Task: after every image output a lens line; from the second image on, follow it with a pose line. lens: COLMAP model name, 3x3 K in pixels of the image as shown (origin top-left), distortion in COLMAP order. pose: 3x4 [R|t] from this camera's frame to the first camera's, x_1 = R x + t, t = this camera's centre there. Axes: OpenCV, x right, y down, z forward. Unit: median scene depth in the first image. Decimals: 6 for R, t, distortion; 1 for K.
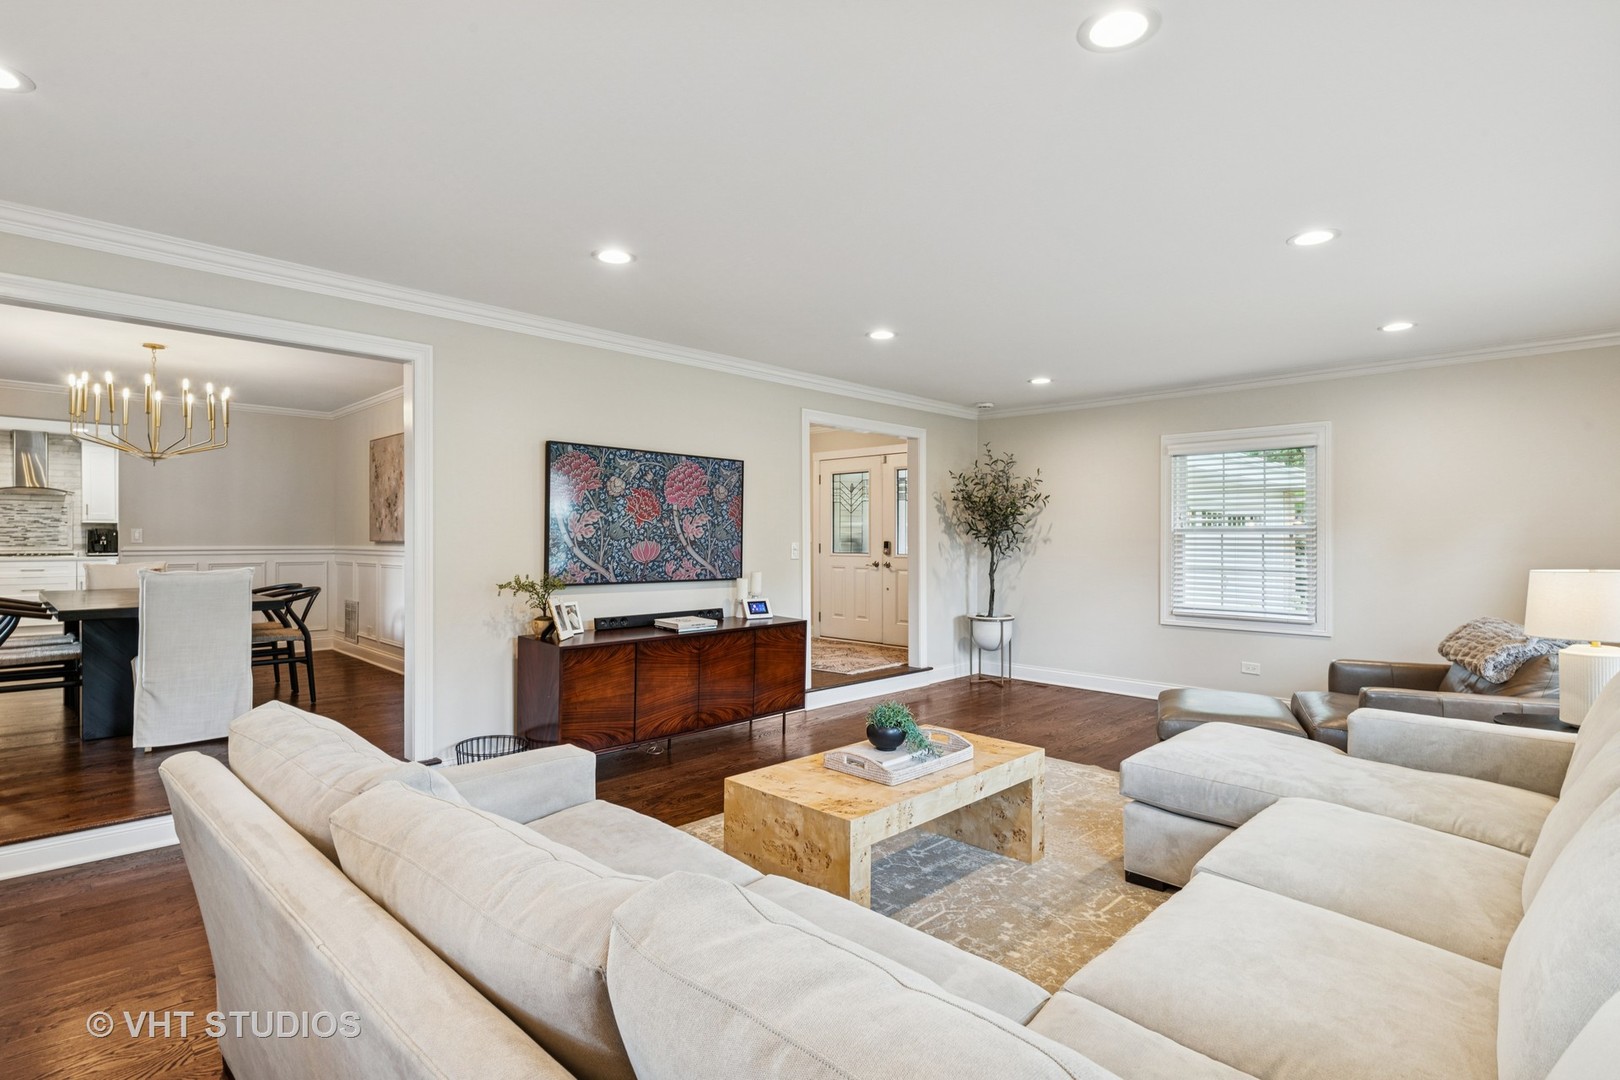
lens RADIAL K [[791.2, 0, 810.0], [0, 791.2, 540.0], [0, 0, 1]] dist [-0.001011, -0.000829]
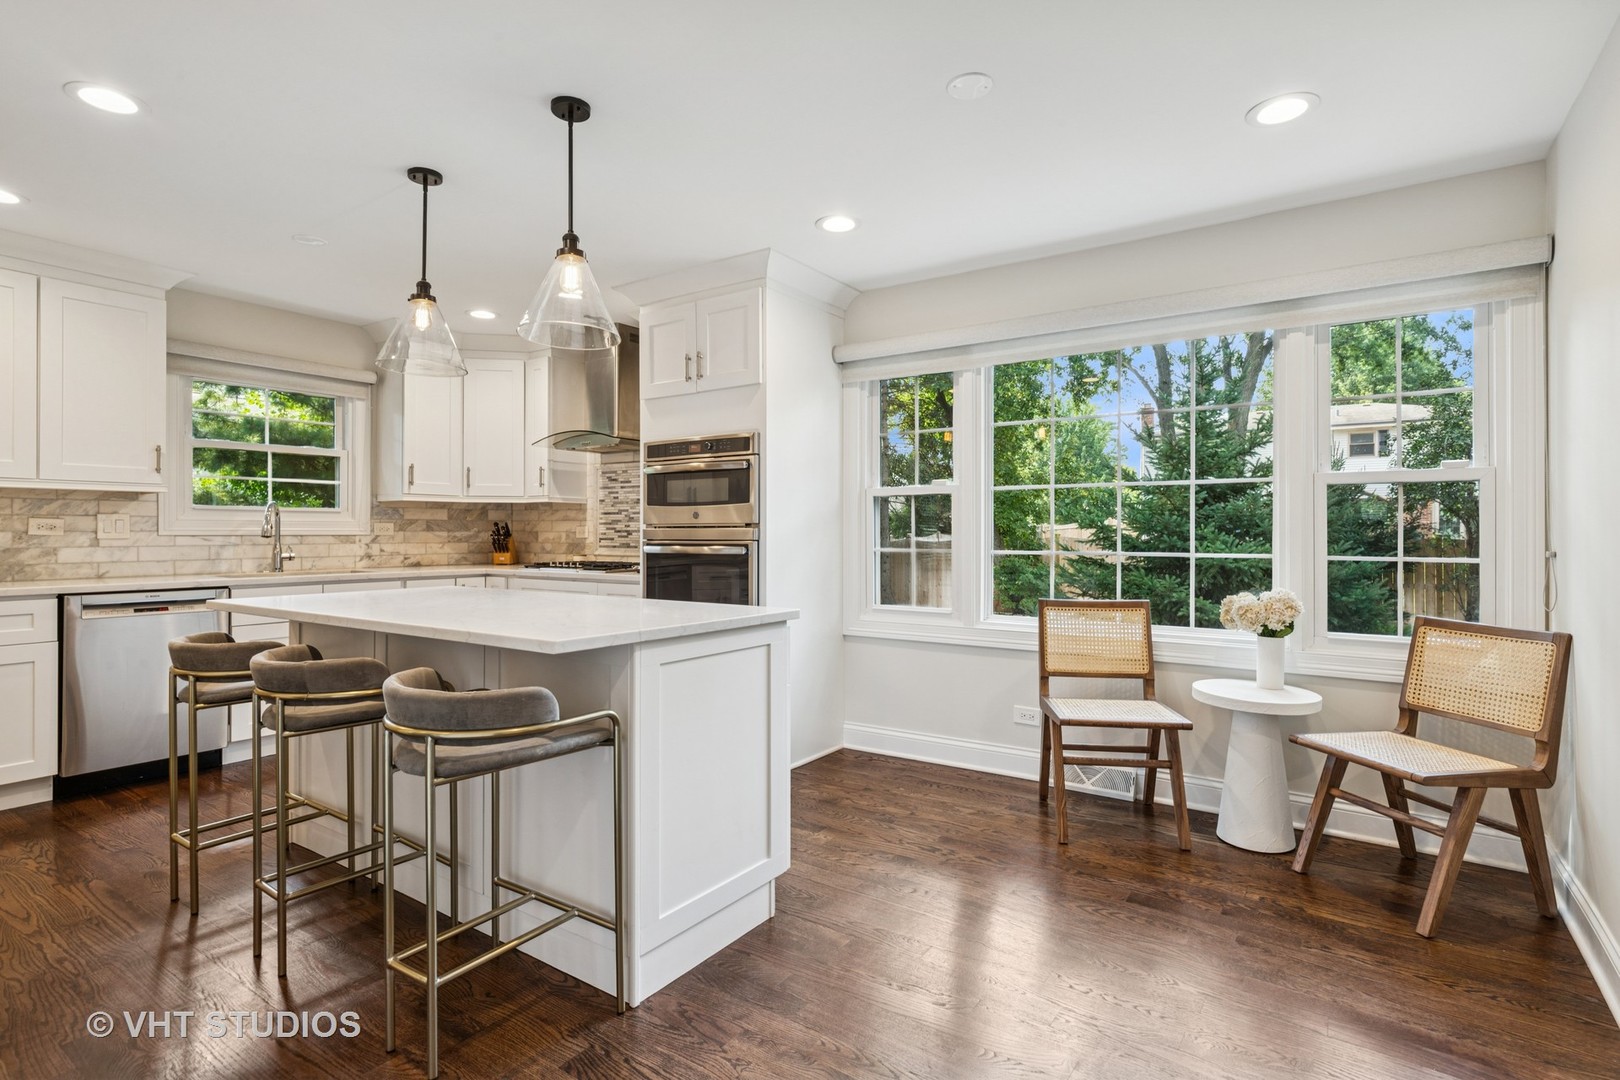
lens RADIAL K [[808.9, 0, 810.0], [0, 808.9, 540.0], [0, 0, 1]] dist [0.001326, 0.000410]
pose [[0.169348, 0.002548, -0.985553, -0.530408], [-0.005479, 0.999984, 0.001644, 0.001219], [0.985541, 0.005122, 0.169359, 1.262075]]
